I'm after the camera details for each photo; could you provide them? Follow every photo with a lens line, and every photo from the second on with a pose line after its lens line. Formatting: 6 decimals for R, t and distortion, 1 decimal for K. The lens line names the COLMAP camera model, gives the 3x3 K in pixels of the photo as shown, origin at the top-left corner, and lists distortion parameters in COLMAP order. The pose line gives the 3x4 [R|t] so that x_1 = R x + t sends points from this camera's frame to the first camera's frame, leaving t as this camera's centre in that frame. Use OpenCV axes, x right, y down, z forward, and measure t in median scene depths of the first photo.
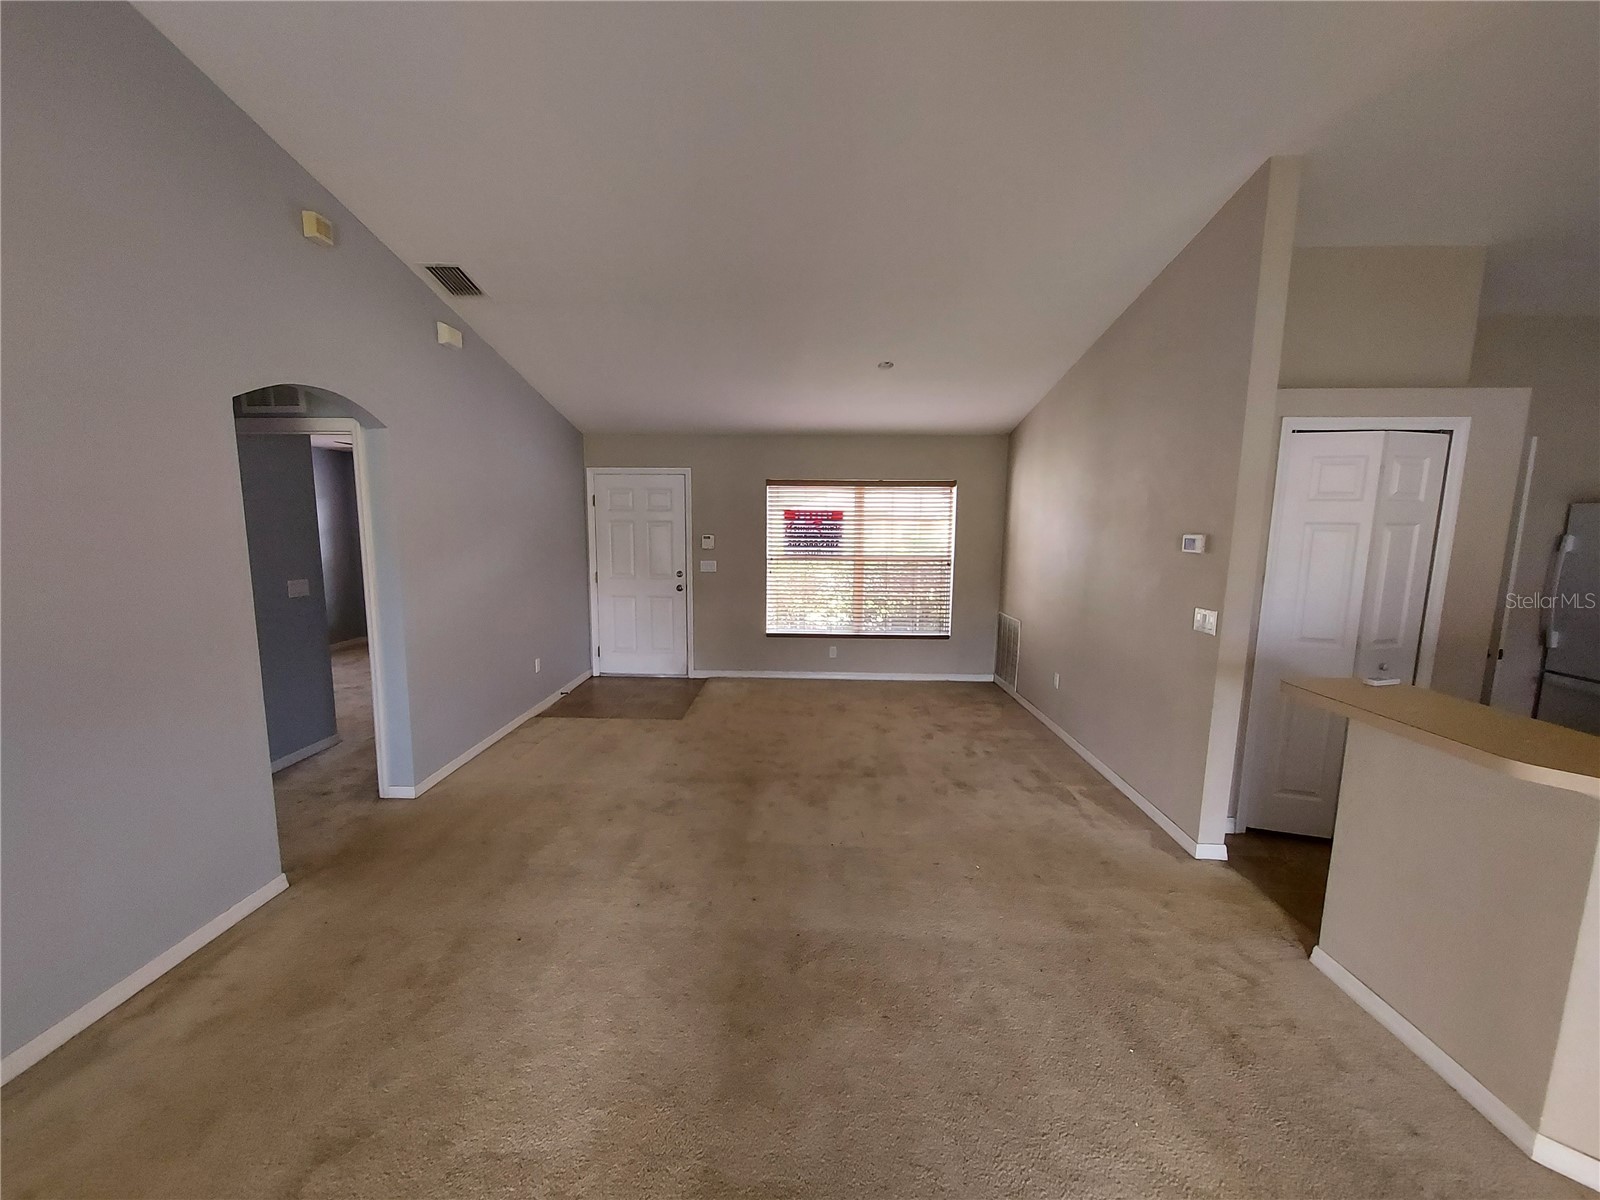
lens RADIAL K [[639.7, 0, 800.0], [0, 639.7, 600.0], [0, 0, 1]] dist [0.000111, 0.000031]
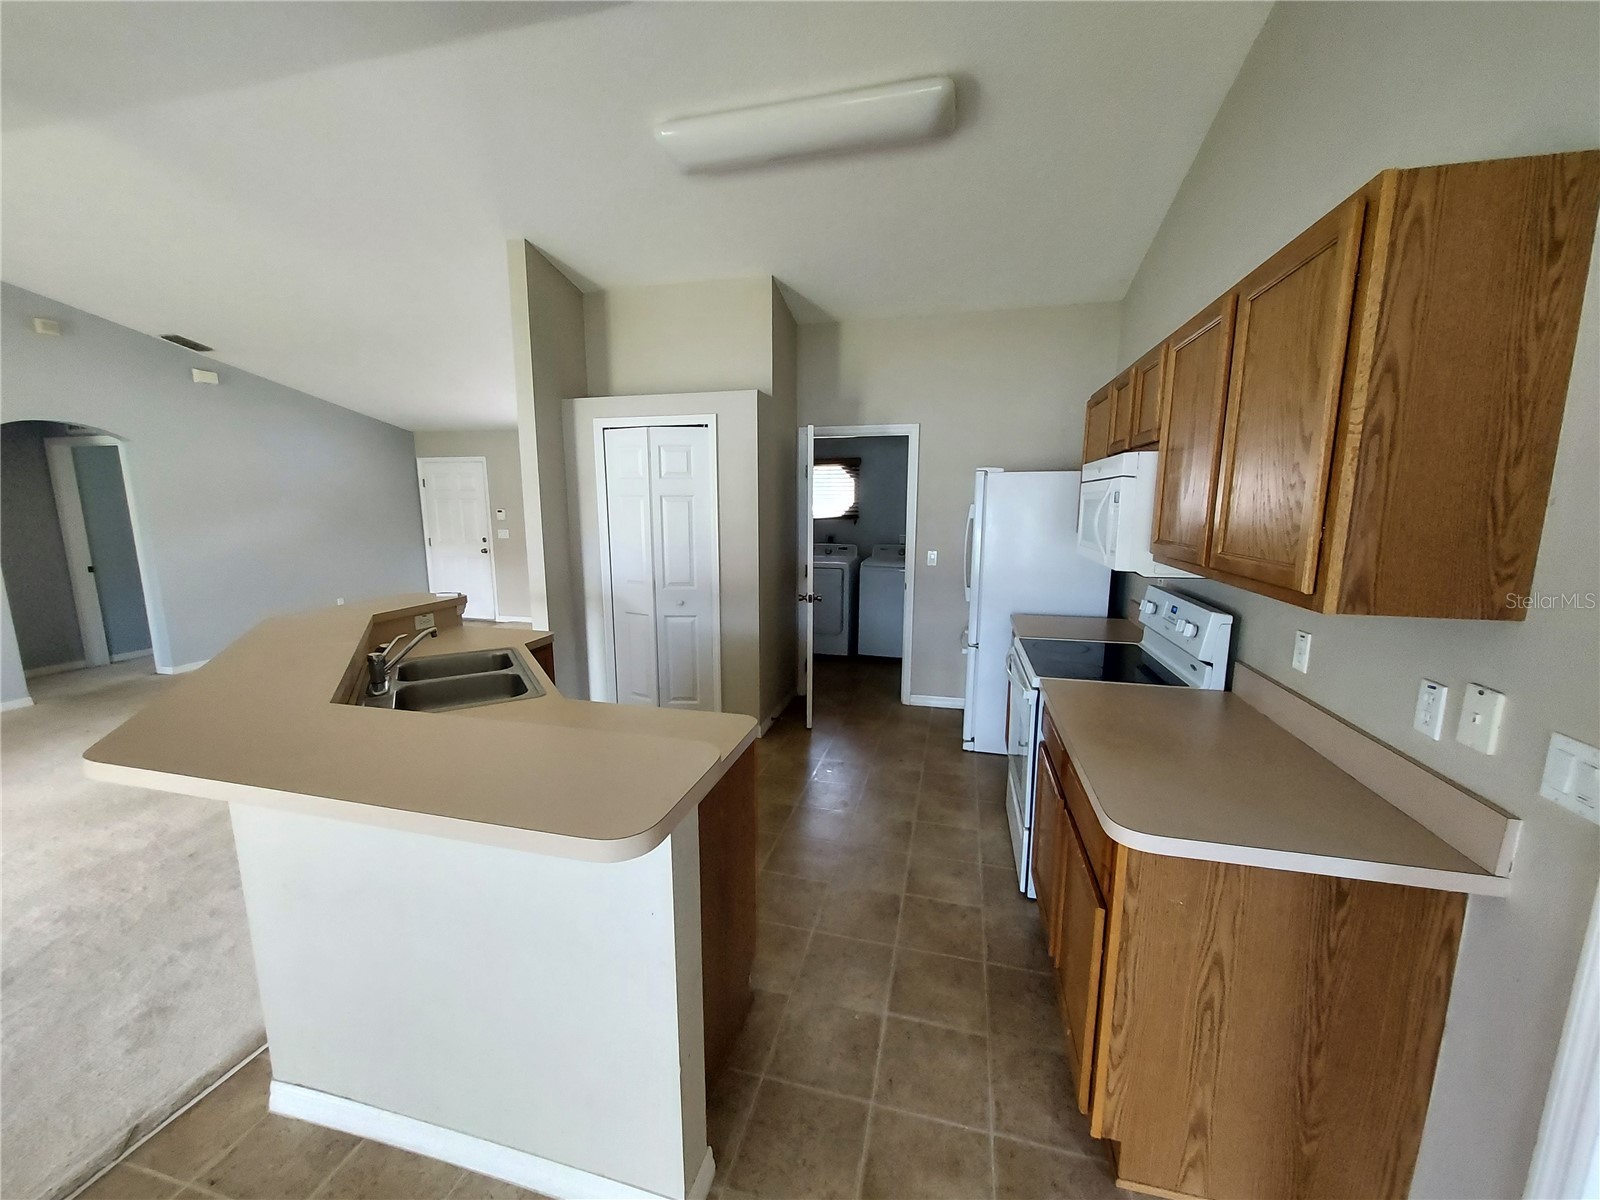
lens RADIAL K [[630.5, 0, 800.0], [0, 630.5, 600.0], [0, 0, 1]] dist [0.000068, -0.000026]
pose [[0.977788, 0.026170, -0.207955, 0.712574], [-0.019126, 0.999175, 0.035813, 0.022901], [0.208721, -0.031040, 0.977482, -0.113924]]
